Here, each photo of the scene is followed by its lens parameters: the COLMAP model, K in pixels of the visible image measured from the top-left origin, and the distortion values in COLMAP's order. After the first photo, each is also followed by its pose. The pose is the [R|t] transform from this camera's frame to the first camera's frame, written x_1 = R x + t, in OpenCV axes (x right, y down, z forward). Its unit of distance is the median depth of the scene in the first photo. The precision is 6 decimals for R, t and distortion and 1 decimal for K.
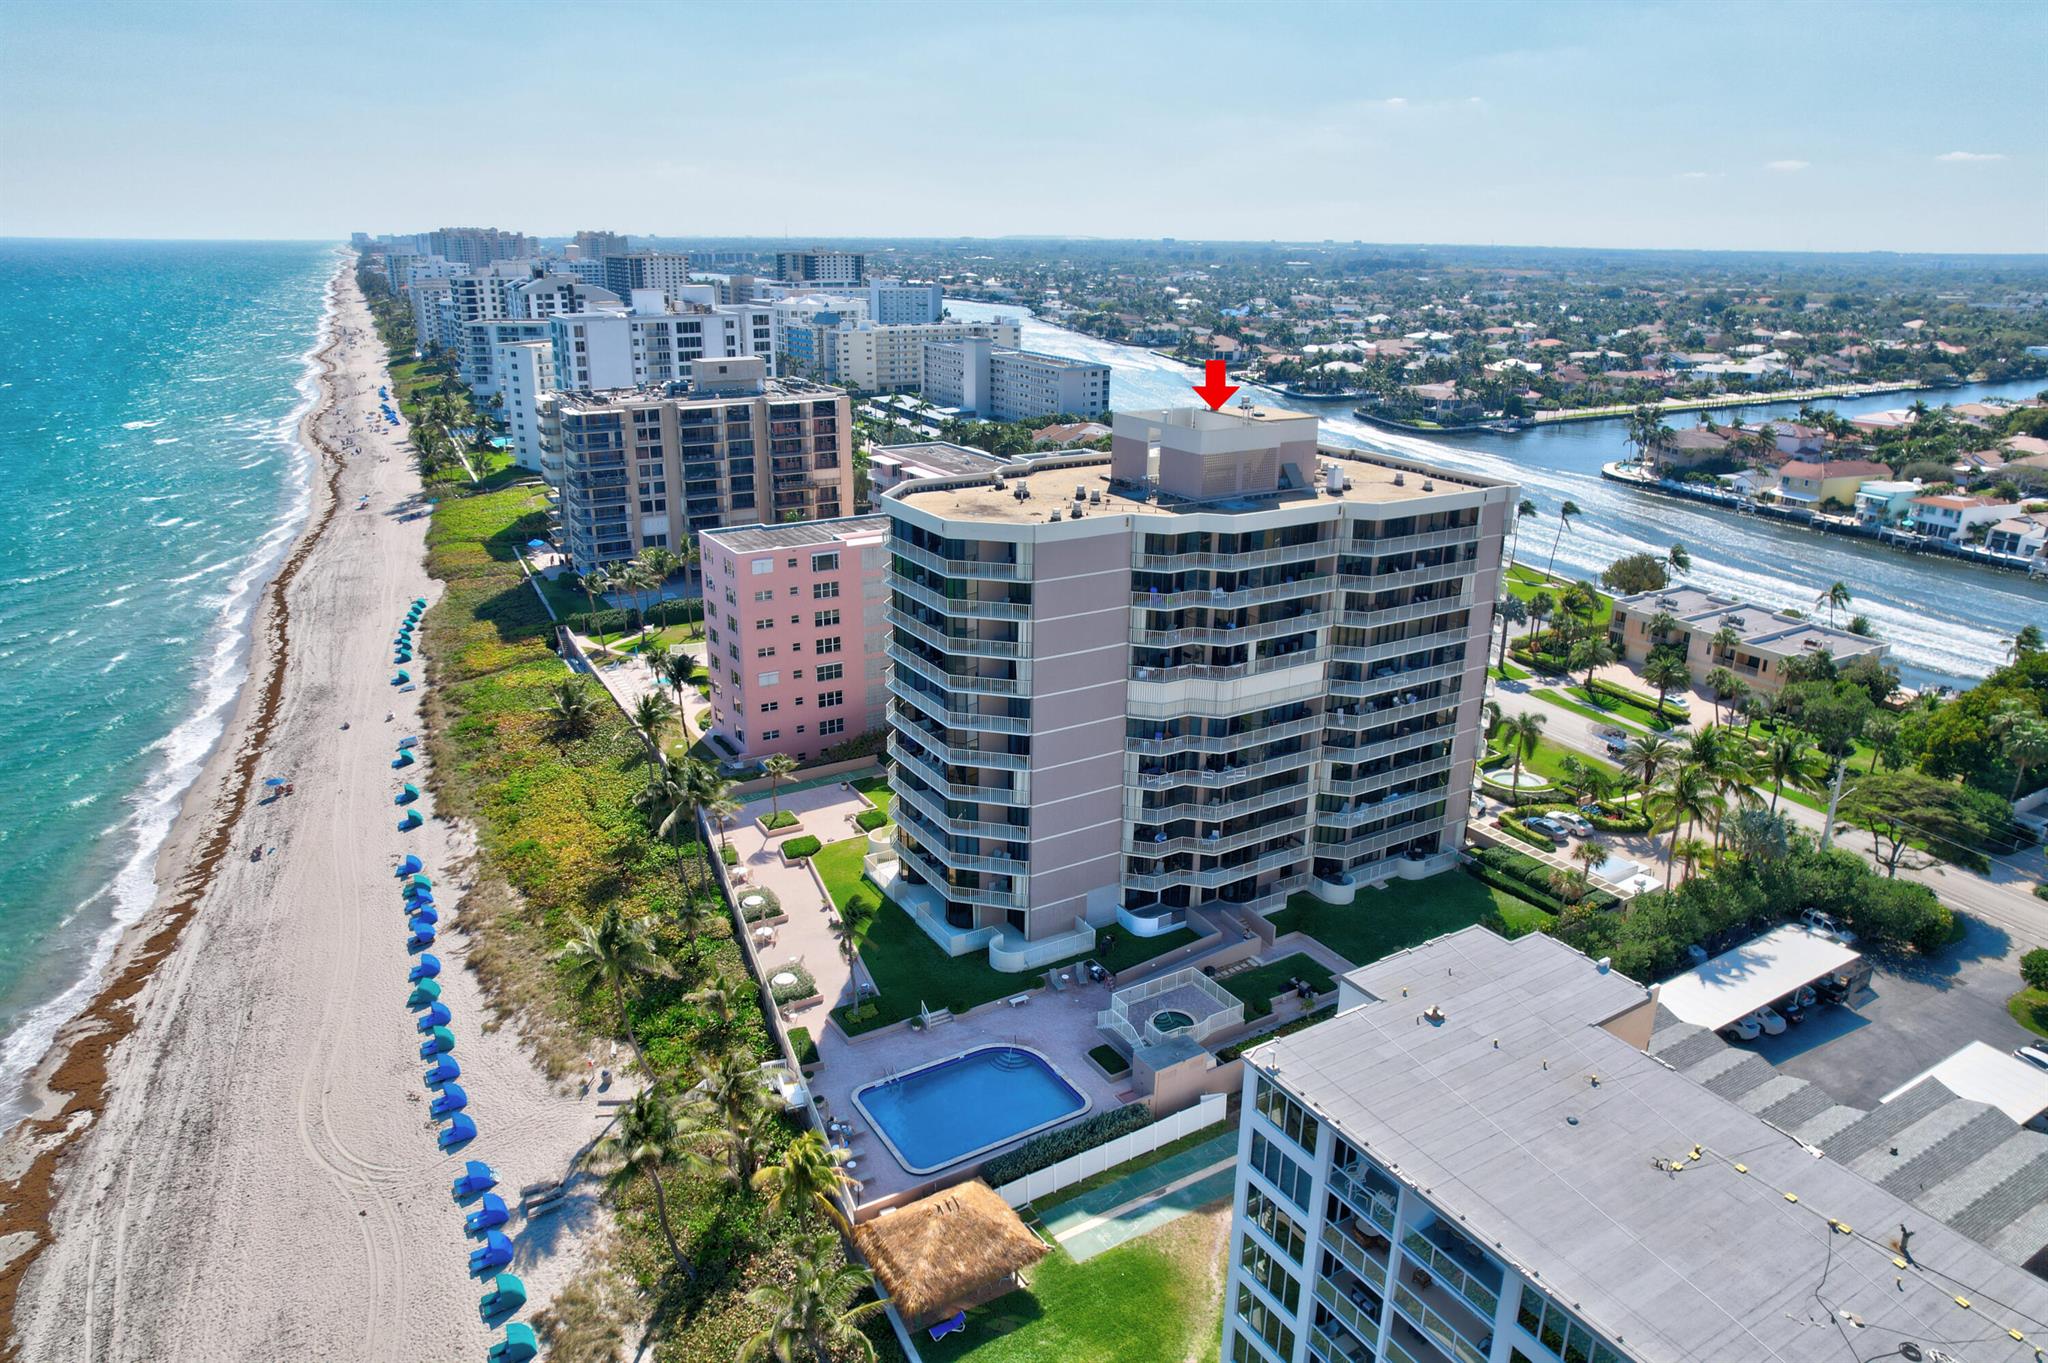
lens RADIAL K [[1351.6, 0, 1038.6], [0, 1351.6, 659.5], [0, 0, 1]] dist [-0.073044, 0.071301]
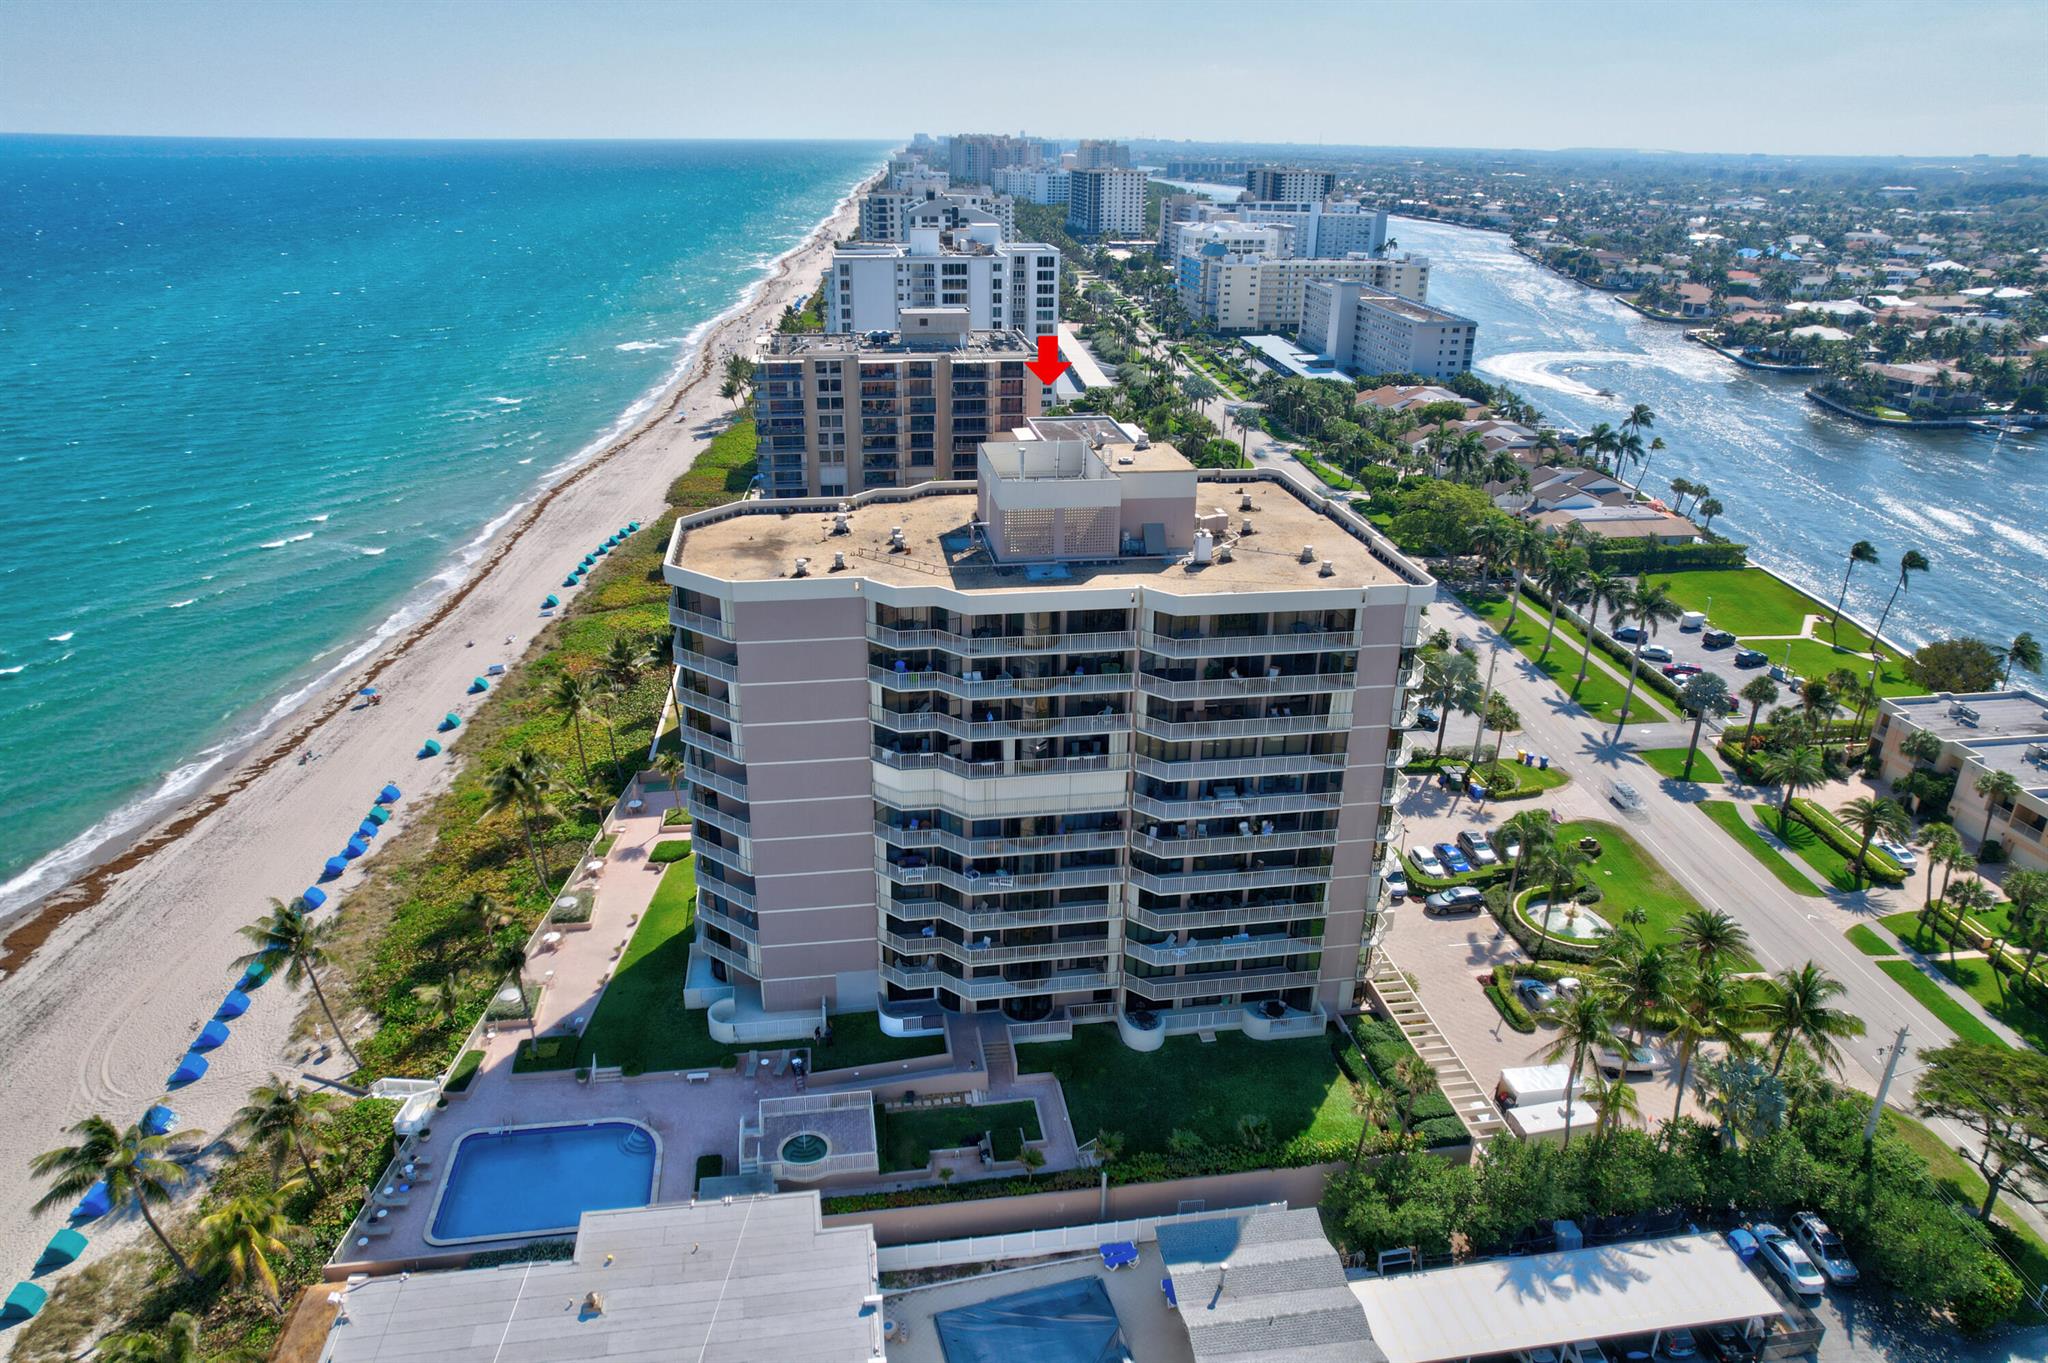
lens RADIAL K [[1337.4, 0, 1024.0], [0, 1337.4, 681.5], [0, 0, 1]] dist [-0.073989, 0.067494]
pose [[0.919915, 0.152403, -0.361289, 0.345629], [-0.121845, 0.986868, 0.106048, -0.104125], [0.372707, -0.053534, 0.926404, 0.166416]]
